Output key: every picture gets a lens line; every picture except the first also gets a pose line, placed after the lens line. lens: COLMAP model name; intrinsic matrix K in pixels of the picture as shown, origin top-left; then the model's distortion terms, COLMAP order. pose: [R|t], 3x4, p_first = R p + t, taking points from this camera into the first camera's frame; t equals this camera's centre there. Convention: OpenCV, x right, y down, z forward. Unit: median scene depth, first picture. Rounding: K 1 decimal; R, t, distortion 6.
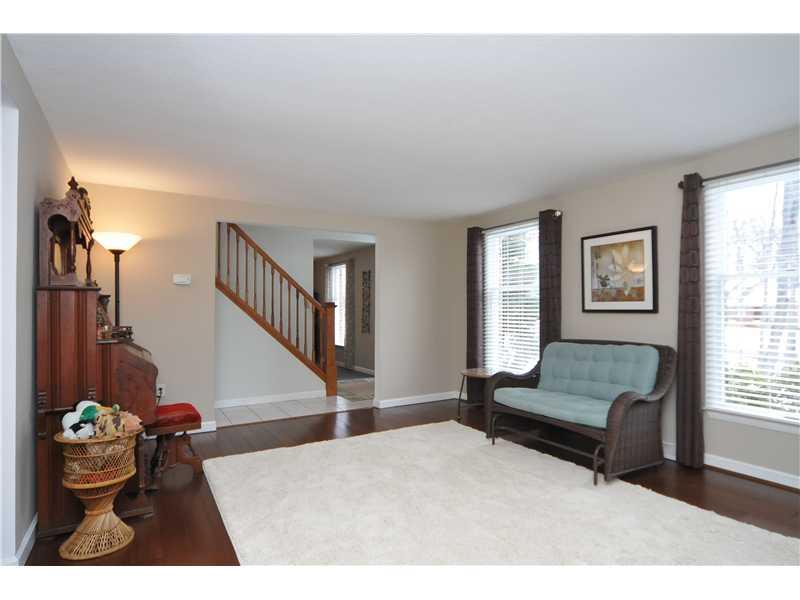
lens RADIAL K [[450.9, 0, 400.0], [0, 450.9, 300.0], [0, 0, 1]] dist [-0.000866, -0.000277]
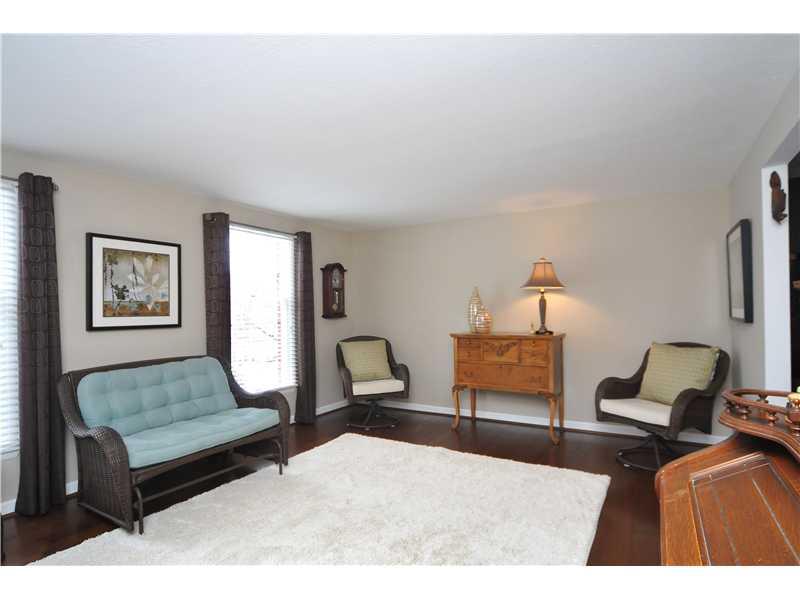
lens RADIAL K [[450.9, 0, 400.0], [0, 450.9, 300.0], [0, 0, 1]] dist [-0.000866, -0.000277]
pose [[-0.485522, 0.044926, 0.873069, -0.556666], [0.015513, 0.998964, -0.042778, 0.017070], [-0.874087, -0.007226, -0.485716, 0.987509]]
